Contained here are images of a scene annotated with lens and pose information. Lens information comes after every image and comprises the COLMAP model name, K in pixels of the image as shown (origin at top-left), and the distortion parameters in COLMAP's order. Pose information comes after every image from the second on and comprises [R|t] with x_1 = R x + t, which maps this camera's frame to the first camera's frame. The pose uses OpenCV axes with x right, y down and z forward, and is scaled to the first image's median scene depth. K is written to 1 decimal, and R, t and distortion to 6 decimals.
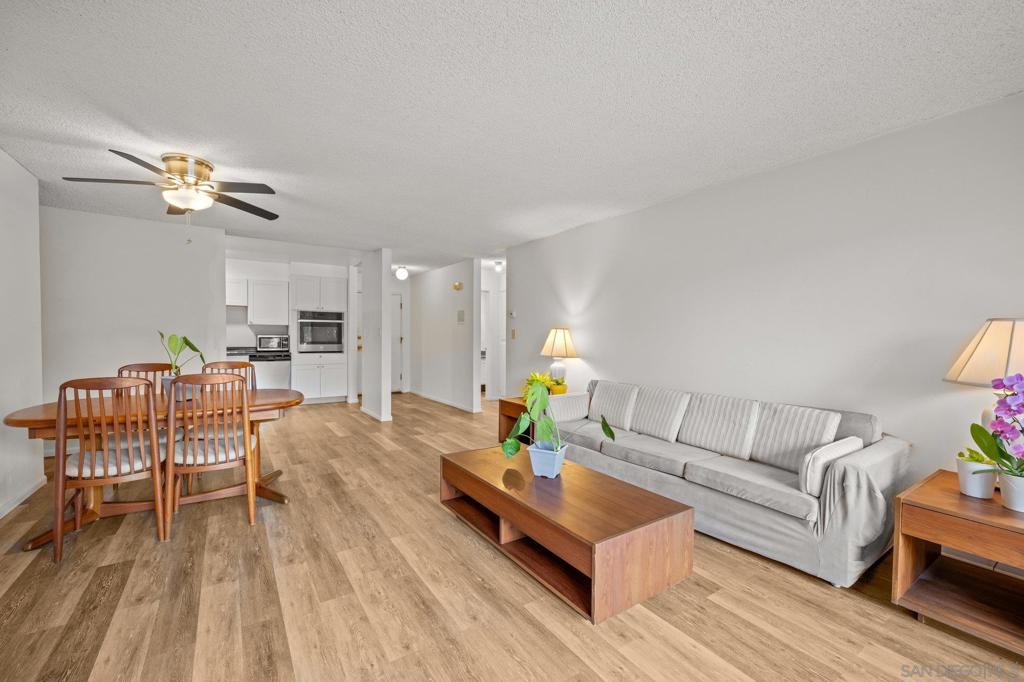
lens RADIAL K [[413.6, 0, 508.7], [0, 413.6, 344.7], [0, 0, 1]] dist [0.000903, 0.000063]
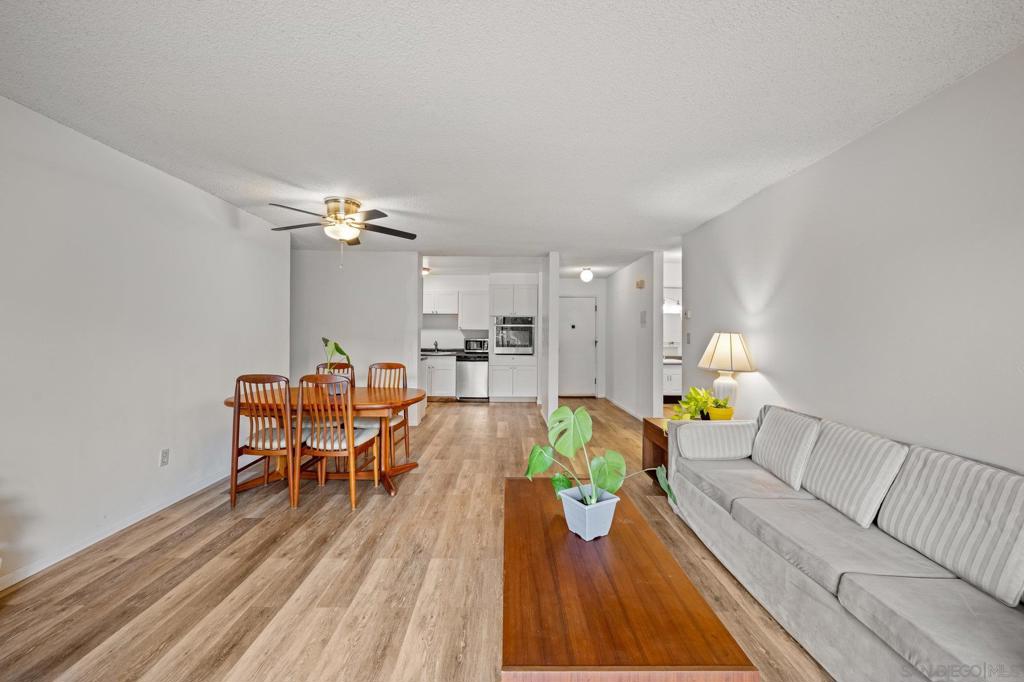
lens RADIAL K [[413.6, 0, 514.1], [0, 413.6, 333.8], [0, 0, 1]] dist [0.000903, 0.000063]
pose [[0.838752, -0.005225, -0.544488, 0.324717], [-0.010754, 0.999600, -0.026158, -0.018809], [0.544407, 0.027796, 0.838360, 0.245888]]
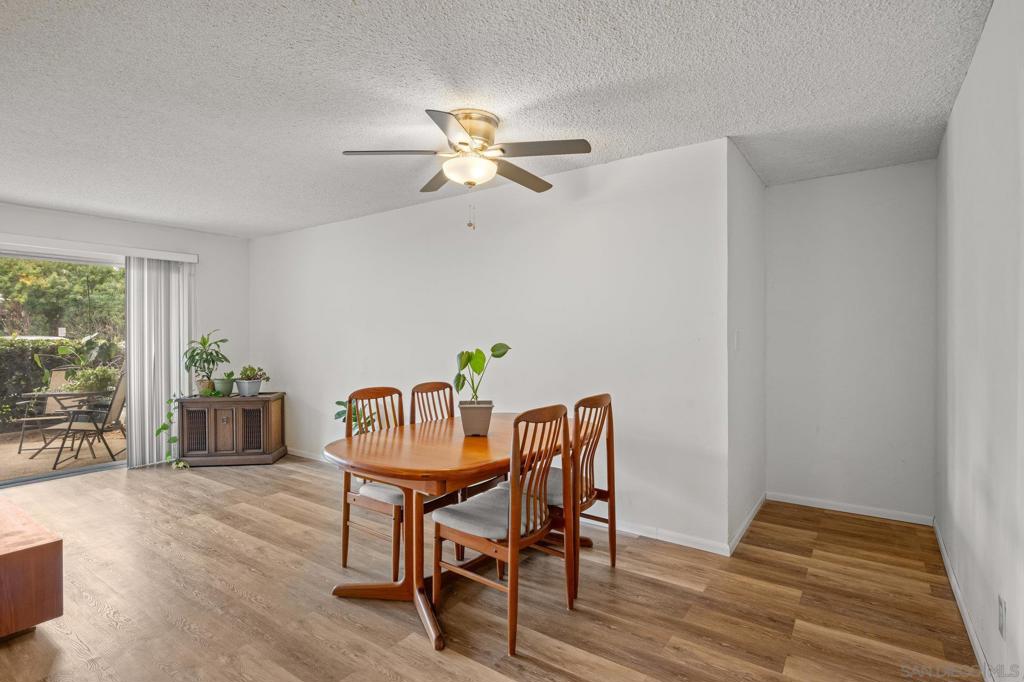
lens RADIAL K [[494.1, 0, 510.8], [0, 494.1, 340.9], [0, 0, 1]] dist [0.000319, 0.001224]
pose [[-0.934672, -0.011093, -0.355339, -0.506898], [-0.017317, 0.999747, 0.014341, -0.055910], [0.355090, 0.019558, -0.934628, 1.847982]]
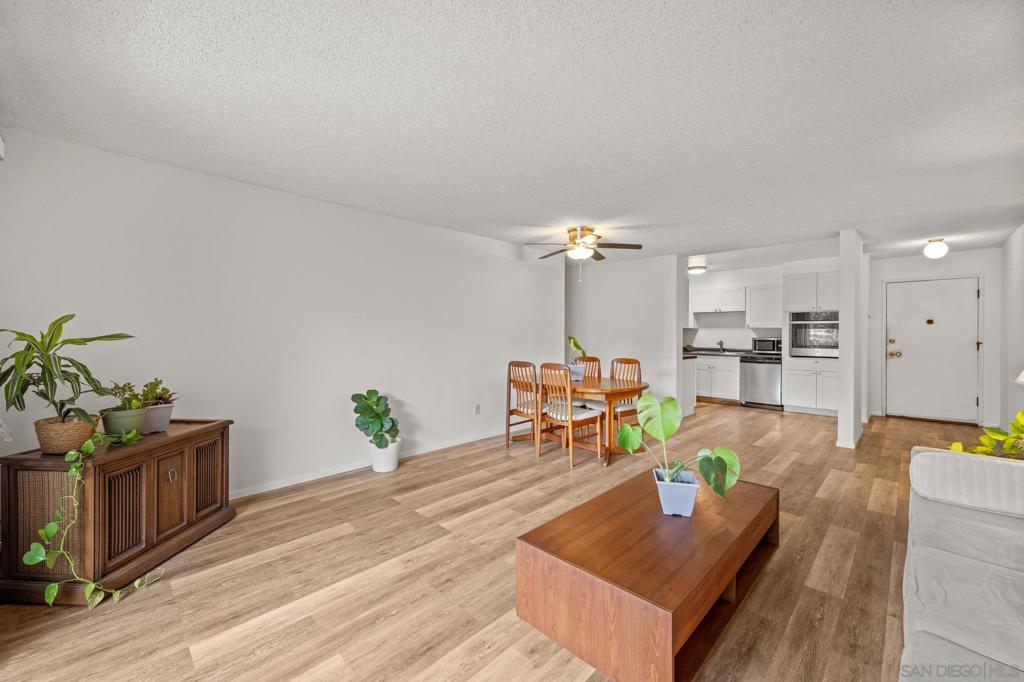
lens RADIAL K [[413.6, 0, 506.0], [0, 413.6, 334.8], [0, 0, 1]] dist [0.000903, 0.000063]
pose [[0.192114, -0.007589, -0.981343, 0.700021], [-0.019596, 0.999741, -0.011567, -0.016790], [0.981177, 0.021453, 0.191916, 0.420149]]
